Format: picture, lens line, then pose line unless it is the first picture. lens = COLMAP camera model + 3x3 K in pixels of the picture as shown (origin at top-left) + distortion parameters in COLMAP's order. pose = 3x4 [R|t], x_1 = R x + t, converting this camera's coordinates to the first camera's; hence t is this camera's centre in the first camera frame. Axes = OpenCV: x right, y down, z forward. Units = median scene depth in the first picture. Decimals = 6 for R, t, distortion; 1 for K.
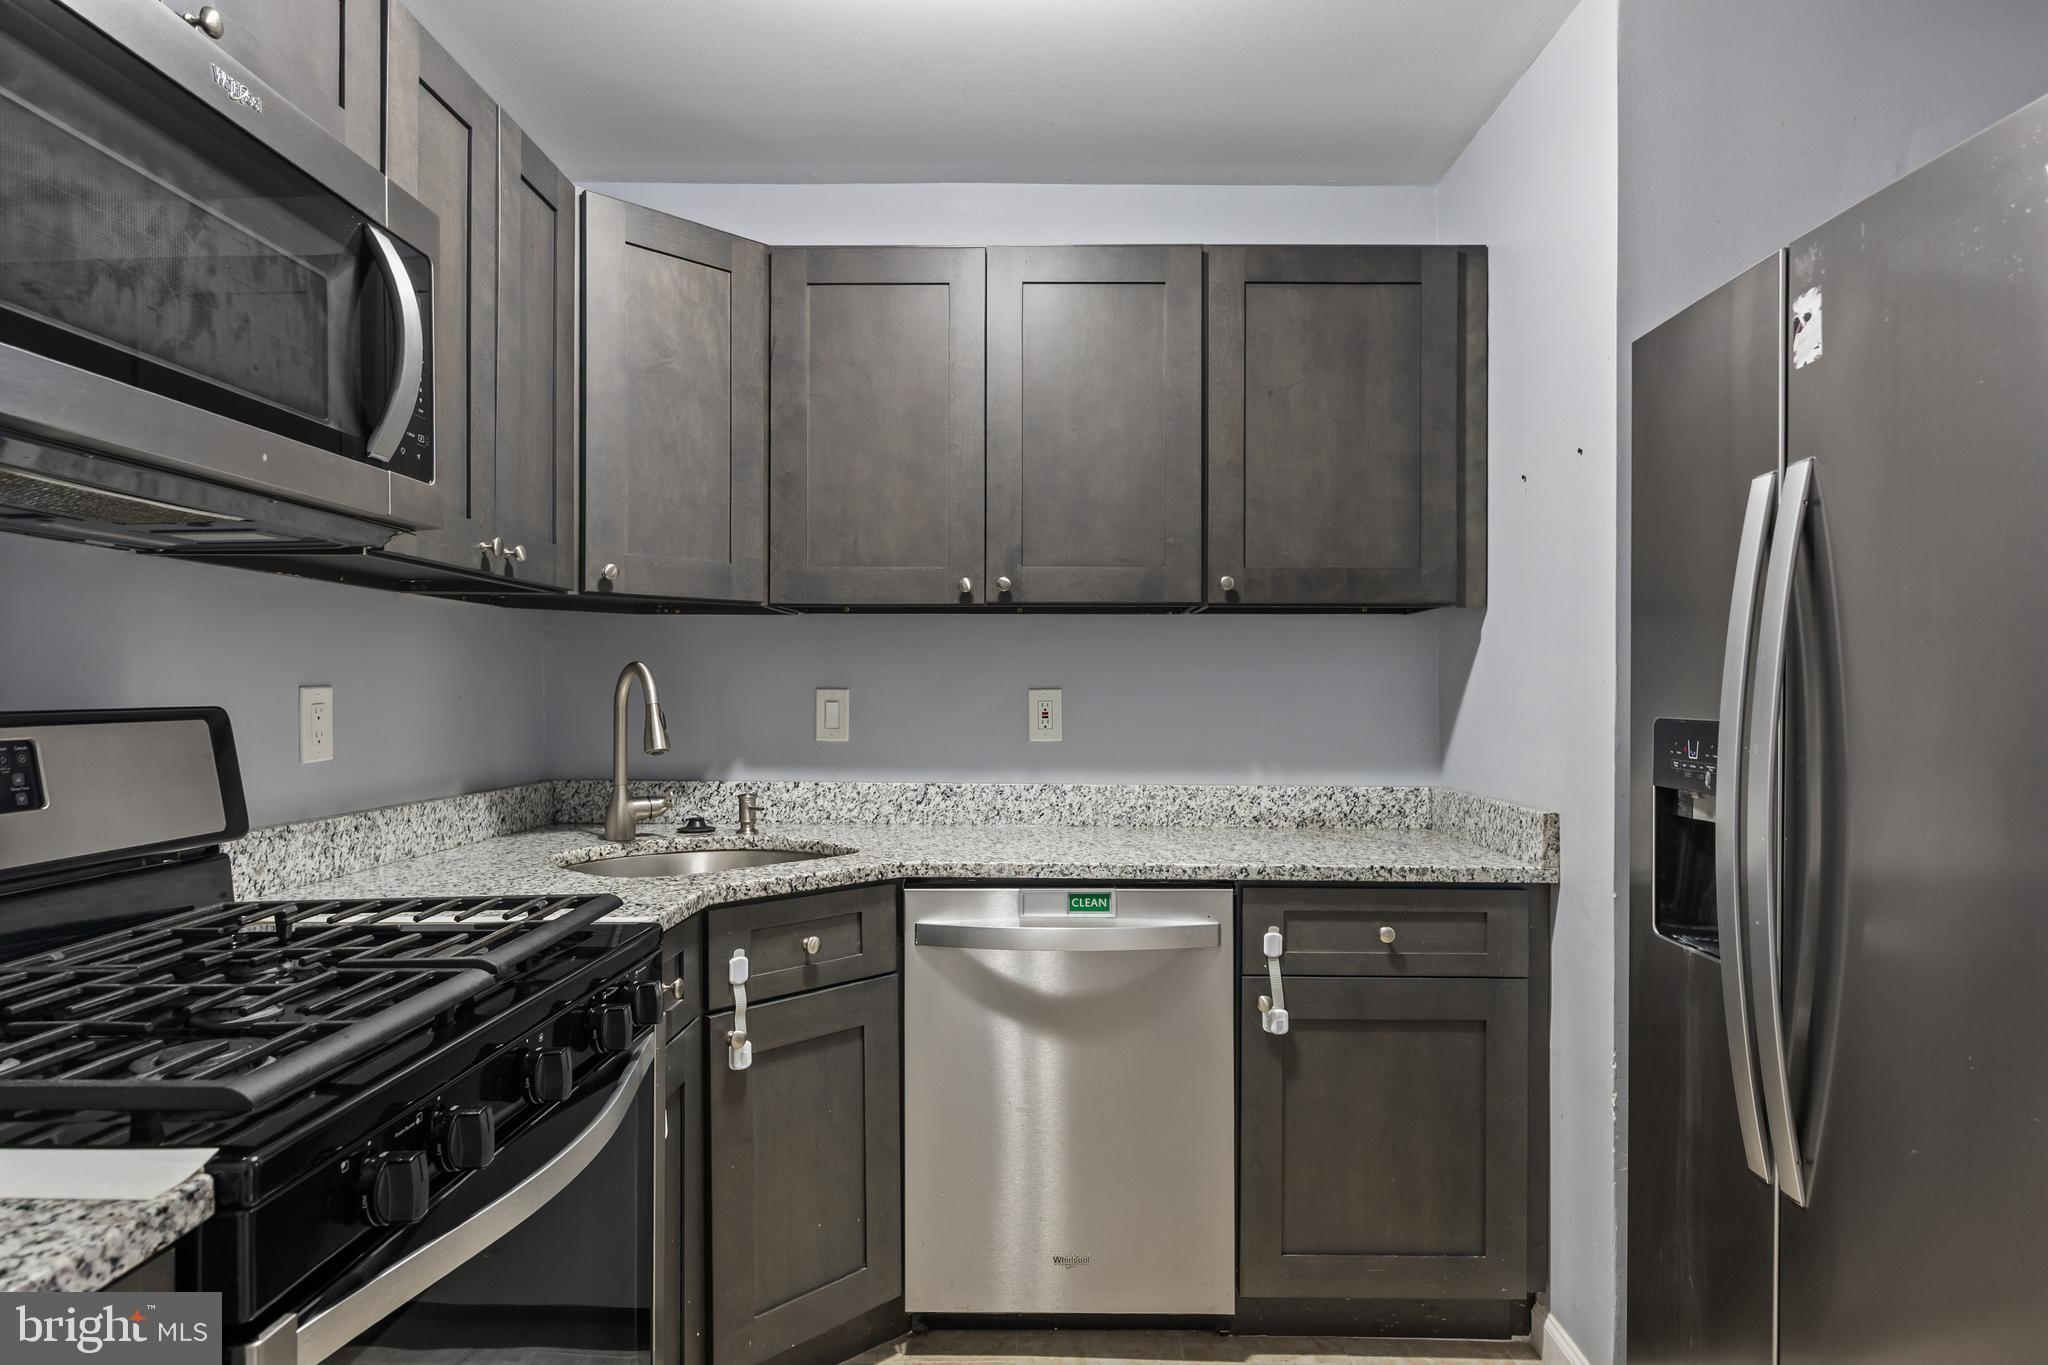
lens RADIAL K [[1118.3, 0, 1029.5], [0, 1118.3, 698.2], [0, 0, 1]] dist [-0.001655, -0.000989]
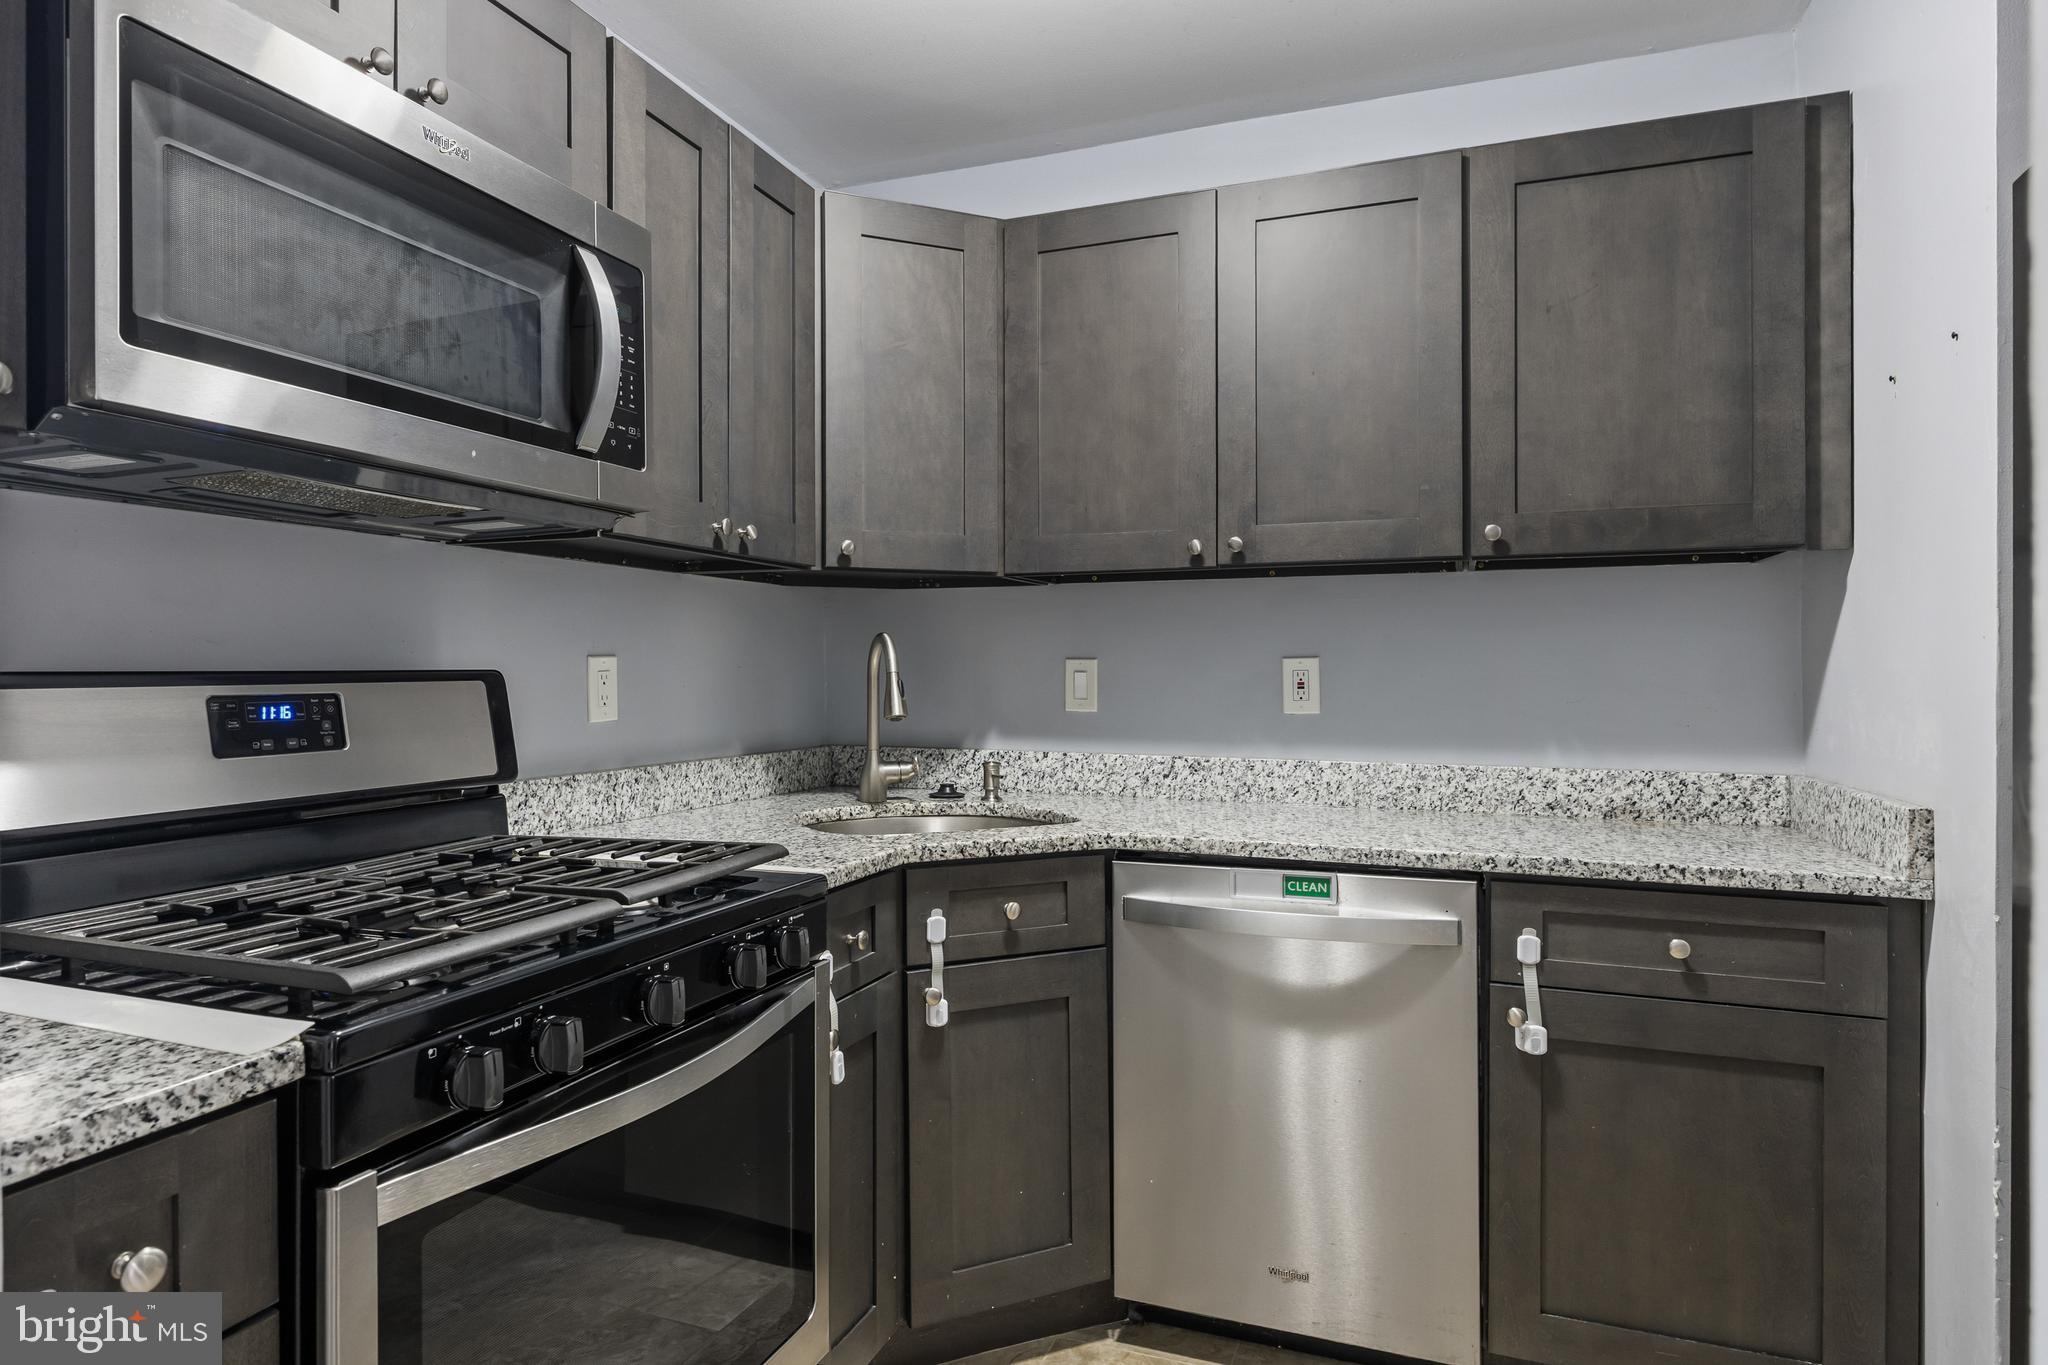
lens RADIAL K [[1137.0, 0, 1015.4], [0, 1137.0, 680.3], [0, 0, 1]] dist [-0.000180, -0.000621]
pose [[0.936995, -0.000683, -0.349343, 0.153629], [0.000660, 1.000000, -0.000183, 0.013699], [0.349343, -0.000059, 0.936995, 0.044435]]
